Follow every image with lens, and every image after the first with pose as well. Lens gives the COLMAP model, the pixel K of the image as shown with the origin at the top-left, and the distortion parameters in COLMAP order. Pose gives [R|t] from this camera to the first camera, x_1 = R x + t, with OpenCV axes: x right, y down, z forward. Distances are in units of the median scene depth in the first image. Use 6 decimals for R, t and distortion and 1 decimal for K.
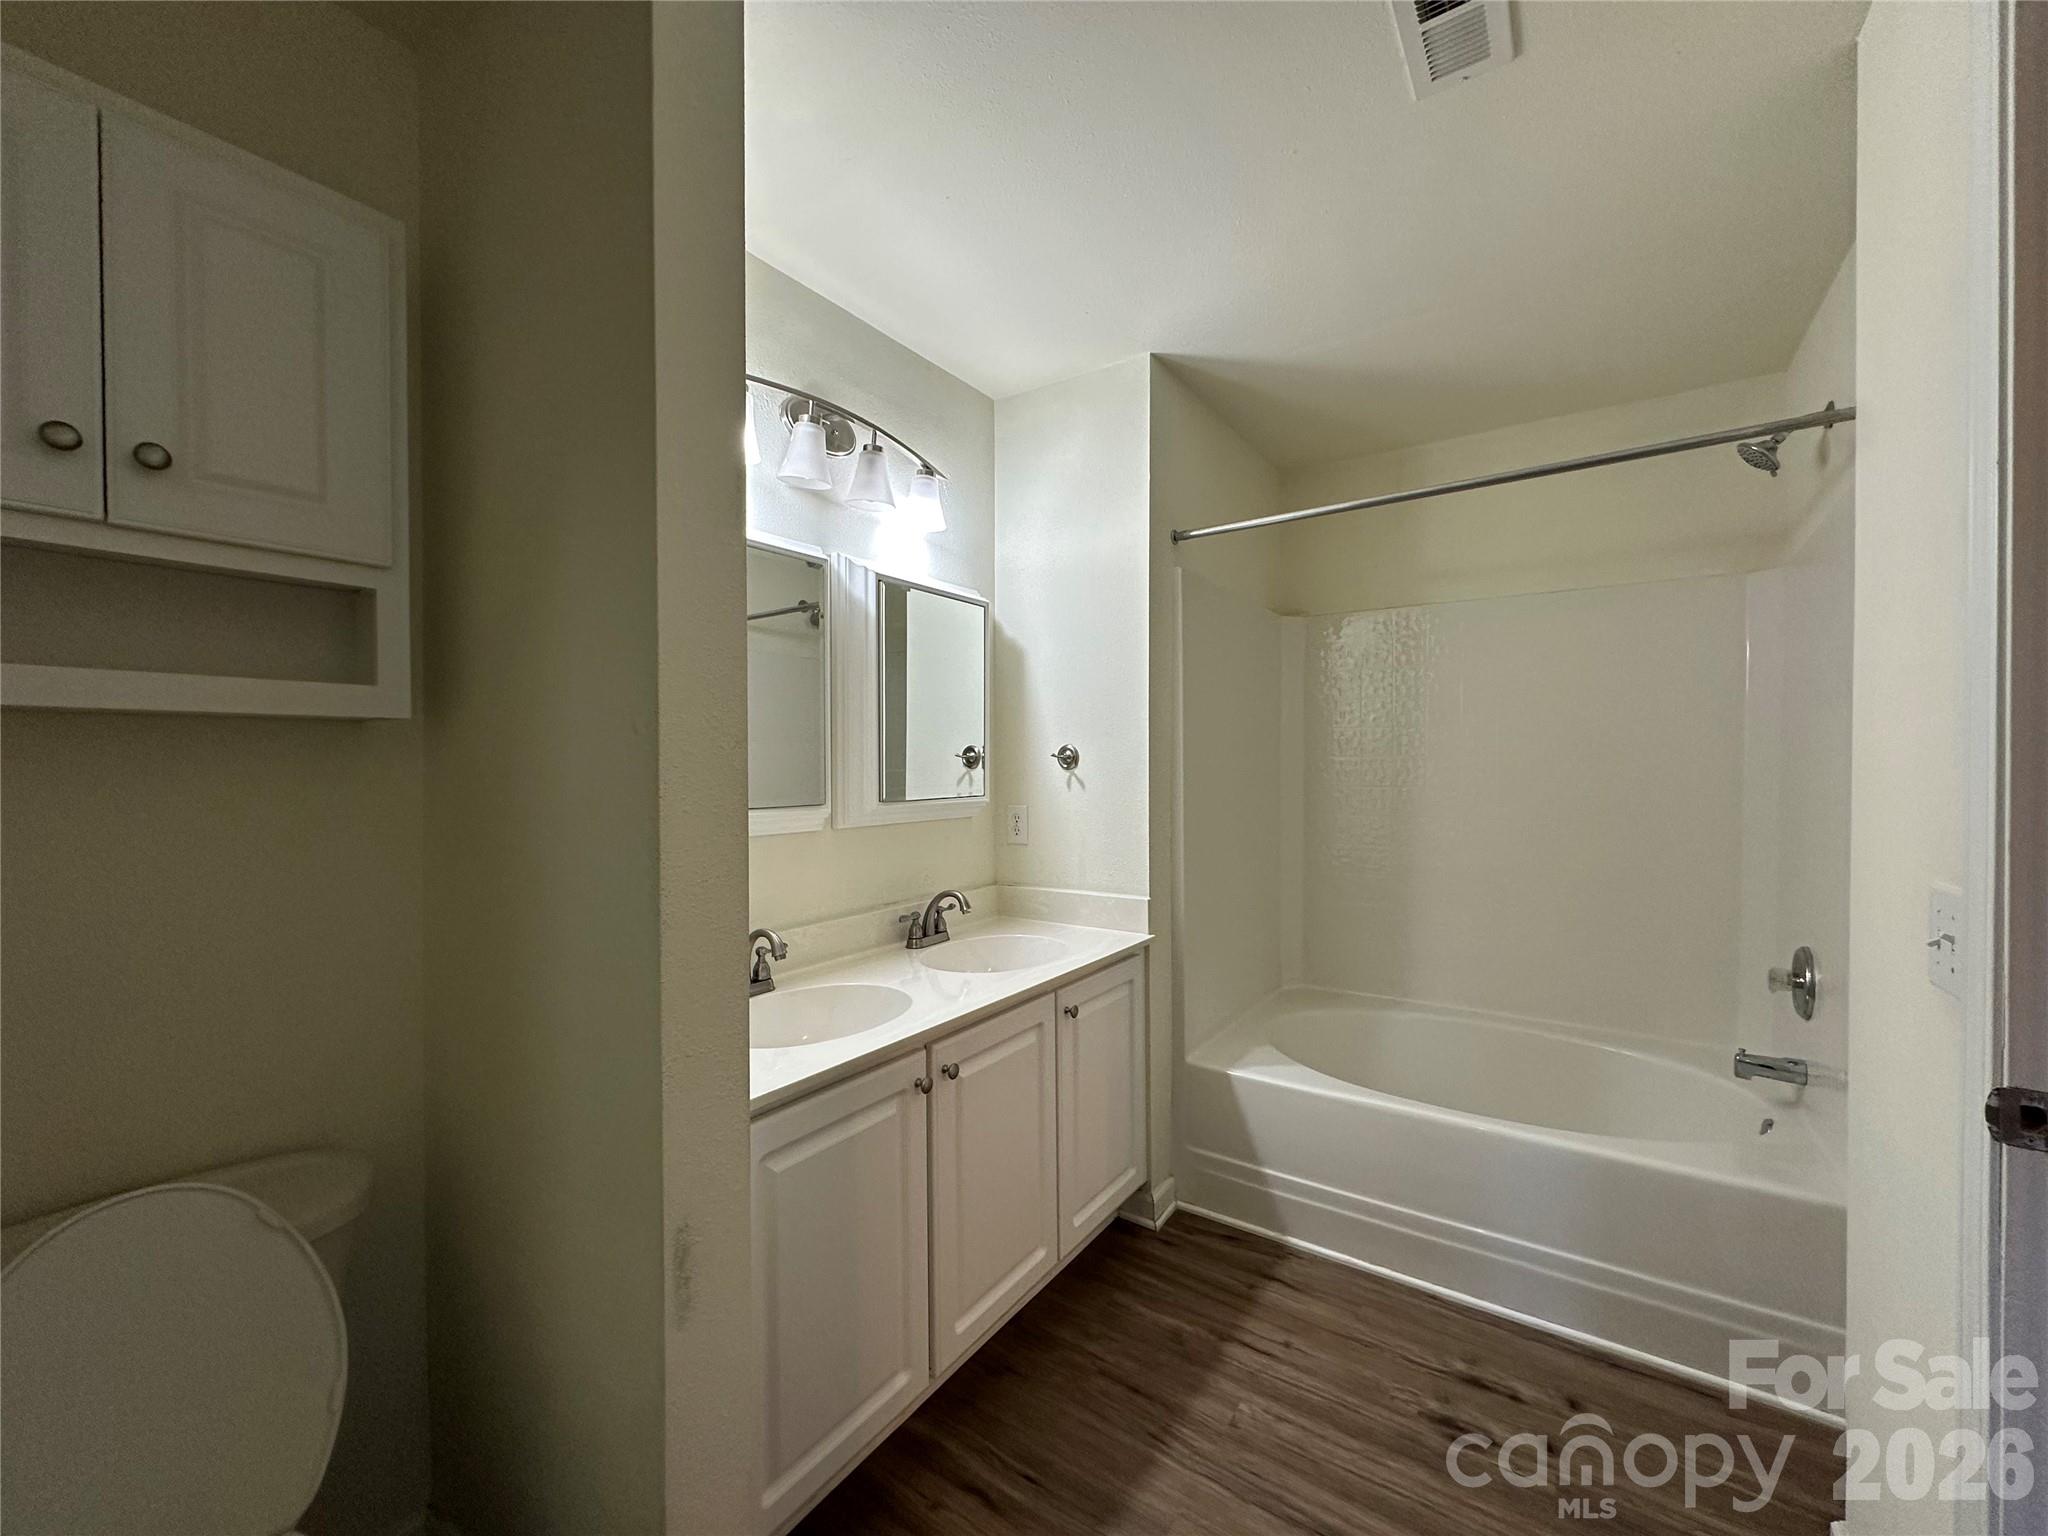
lens RADIAL K [[814.6, 0, 1016.2], [0, 814.6, 773.7], [0, 0, 1]] dist [-0.001591, 0.000210]
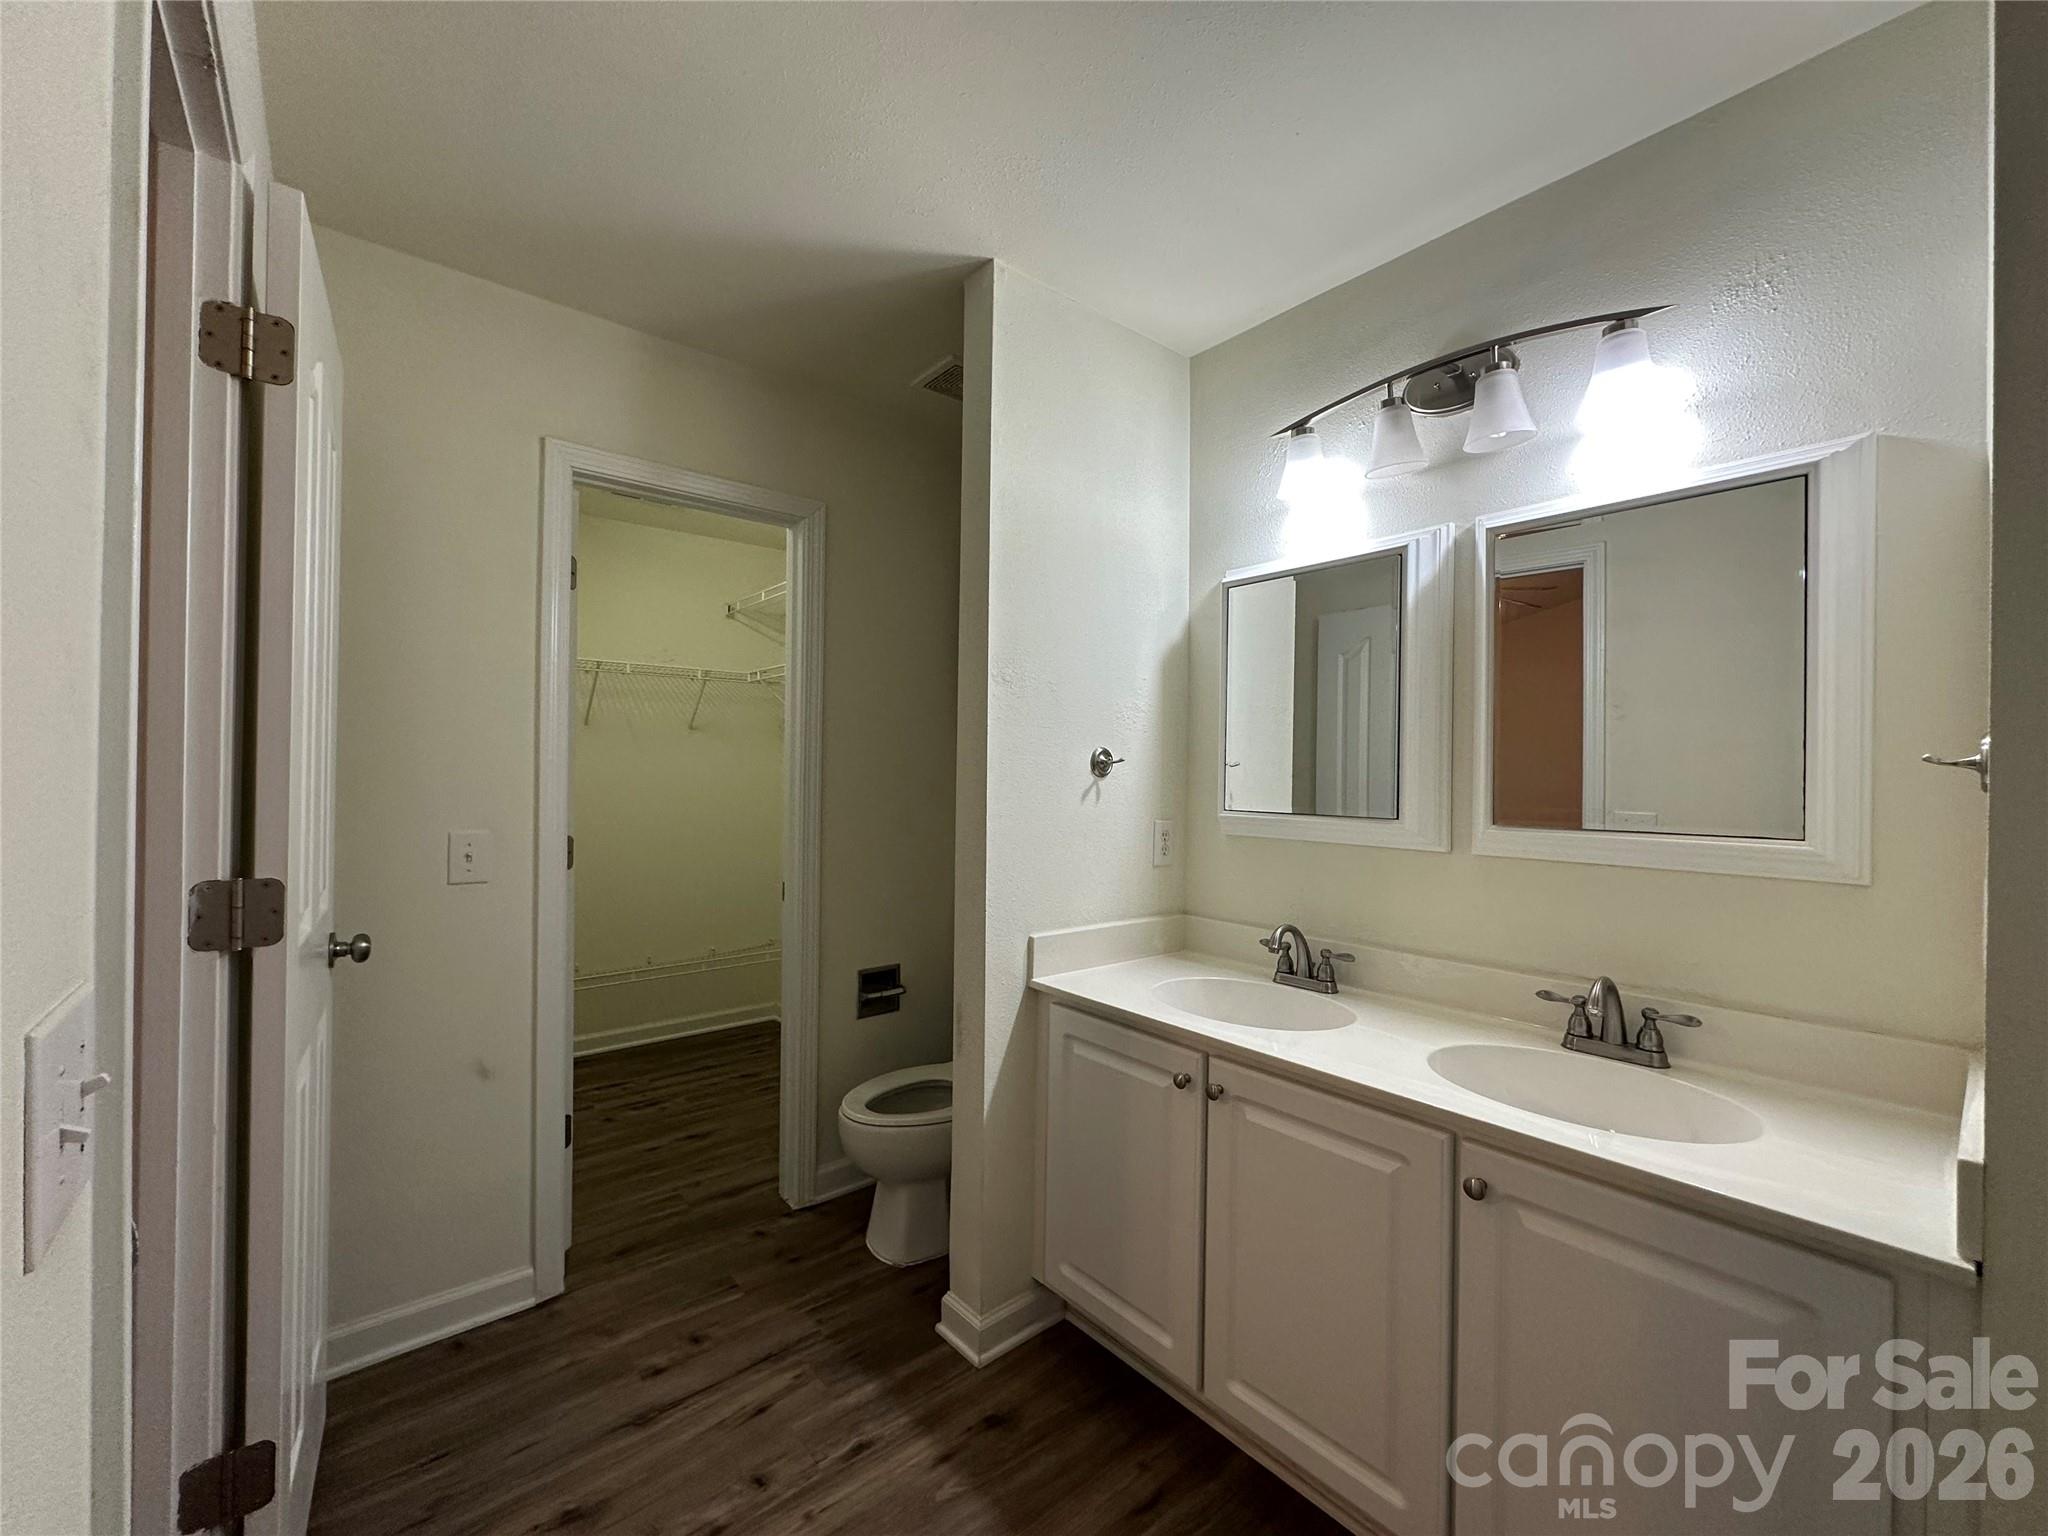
lens RADIAL K [[814.6, 0, 1017.4], [0, 814.6, 767.4], [0, 0, 1]] dist [-0.001591, 0.000210]
pose [[-0.261636, -0.007322, -0.965139, 0.865690], [-0.021223, 0.999773, -0.001832, -0.009875], [0.964933, 0.020004, -0.261732, 0.969080]]
